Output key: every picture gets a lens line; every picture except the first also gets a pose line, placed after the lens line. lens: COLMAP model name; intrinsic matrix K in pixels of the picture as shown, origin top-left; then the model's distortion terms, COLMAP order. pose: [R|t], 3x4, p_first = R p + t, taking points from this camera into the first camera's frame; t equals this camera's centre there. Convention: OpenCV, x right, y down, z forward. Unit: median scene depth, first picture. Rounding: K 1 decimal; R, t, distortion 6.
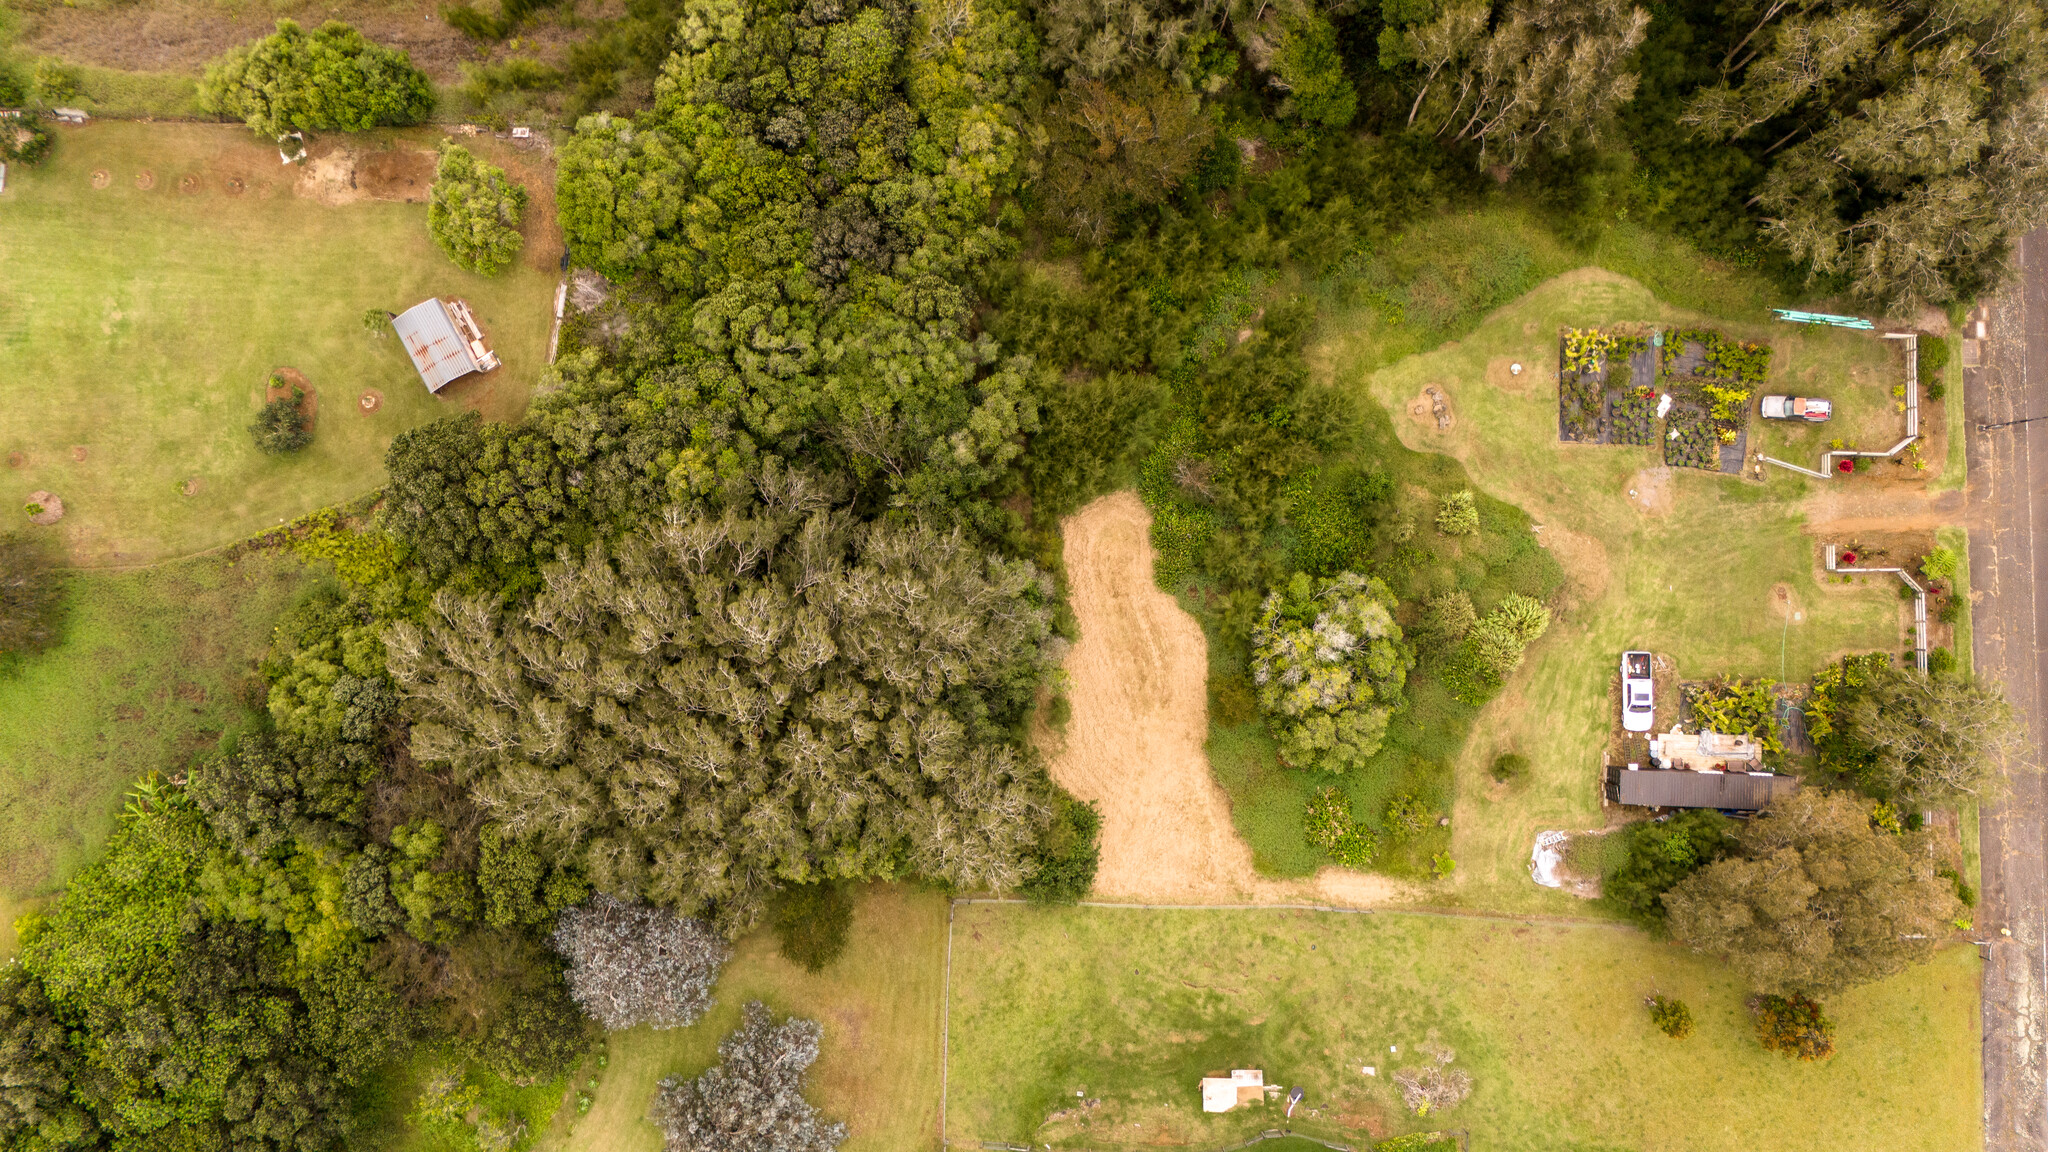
lens RADIAL K [[1508.5, 0, 1024.0], [0, 1508.5, 576.0], [0, 0, 1]] dist [0.070666, -0.075016]
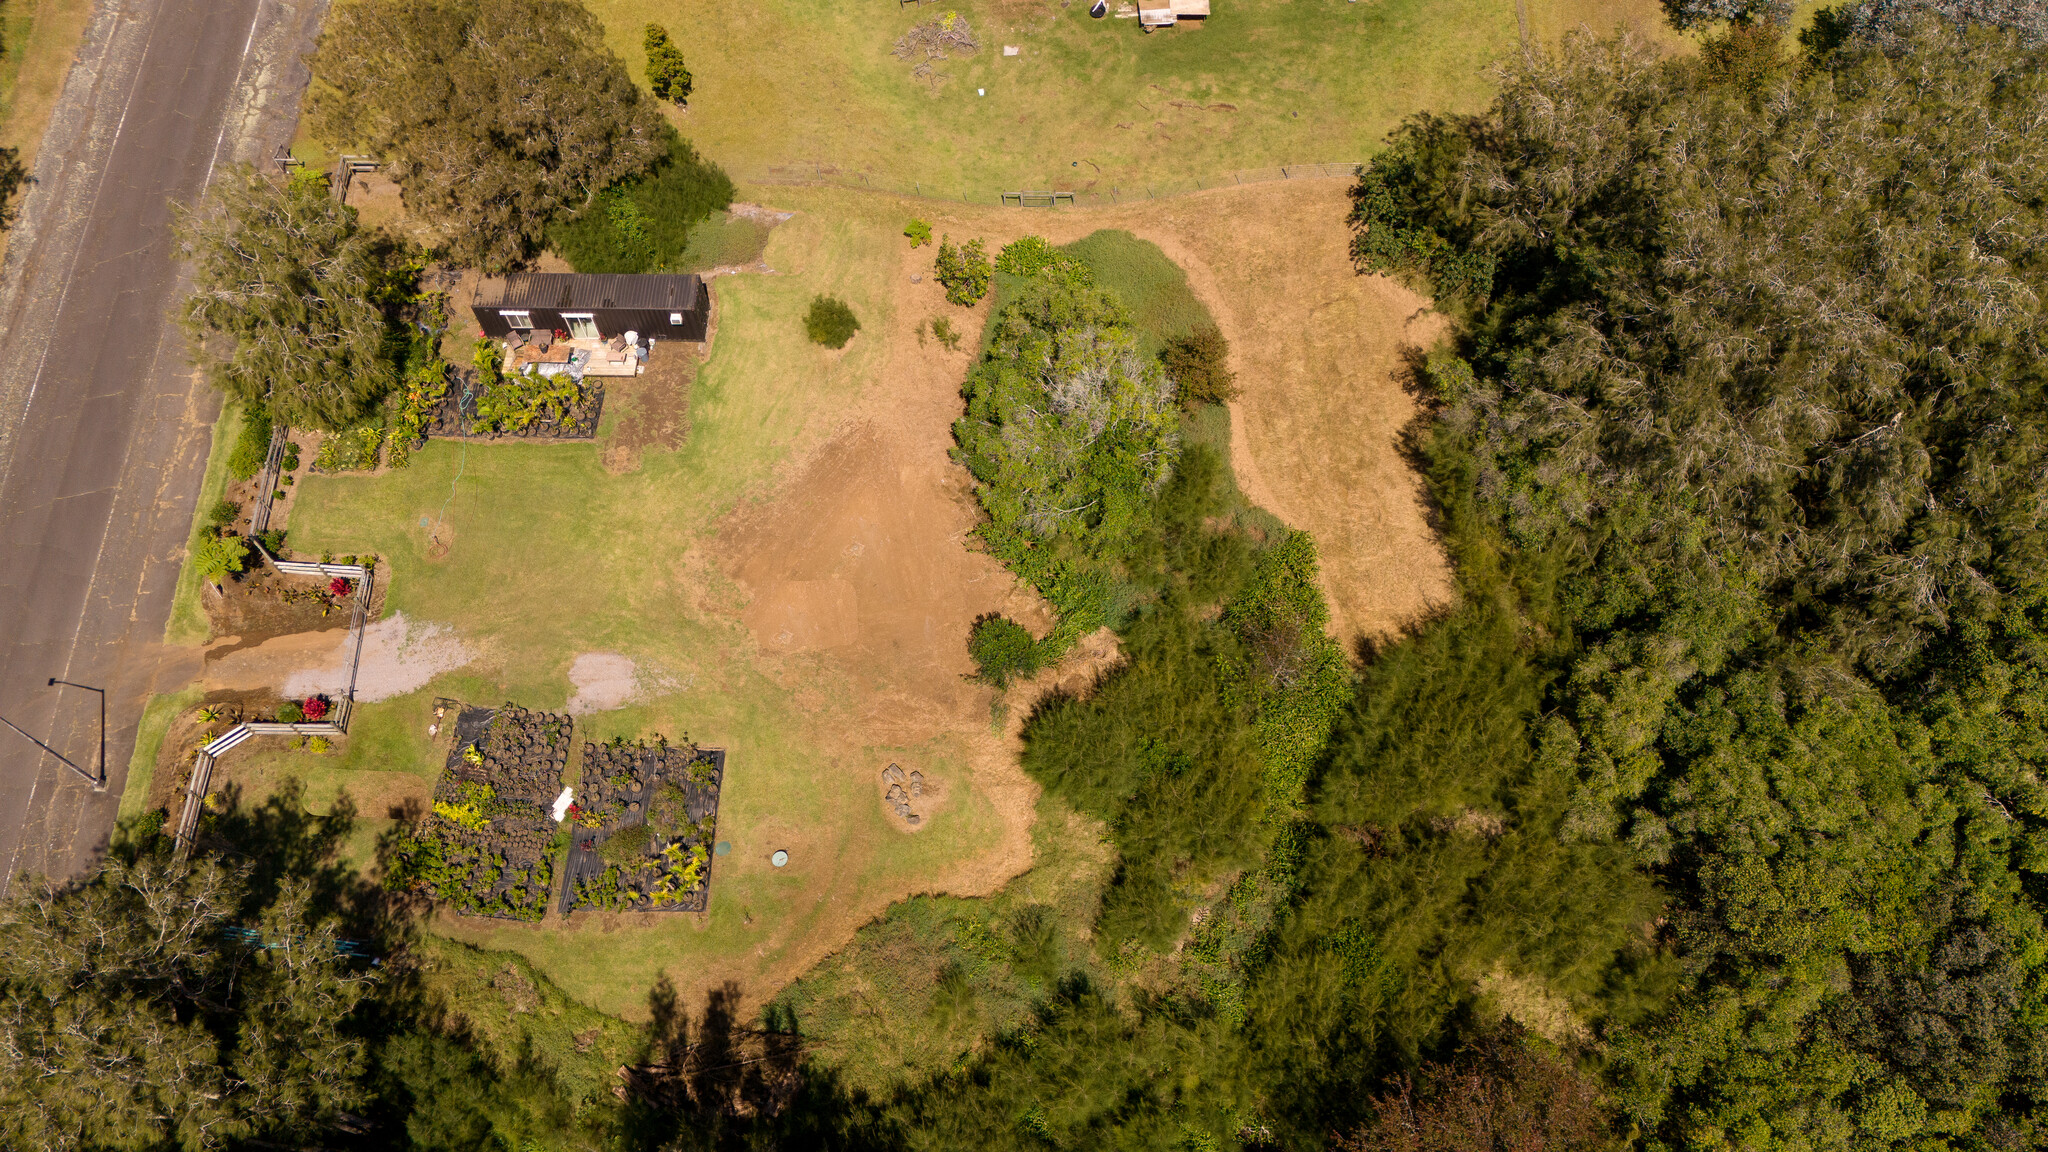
lens RADIAL K [[1508.5, 0, 1024.0], [0, 1508.5, 576.0], [0, 0, 1]] dist [0.070666, -0.075016]
pose [[-0.997908, 0.040508, 0.050388, 0.187548], [-0.010422, -0.869970, 0.492995, -0.351513], [0.063806, 0.491438, 0.868572, 0.403025]]
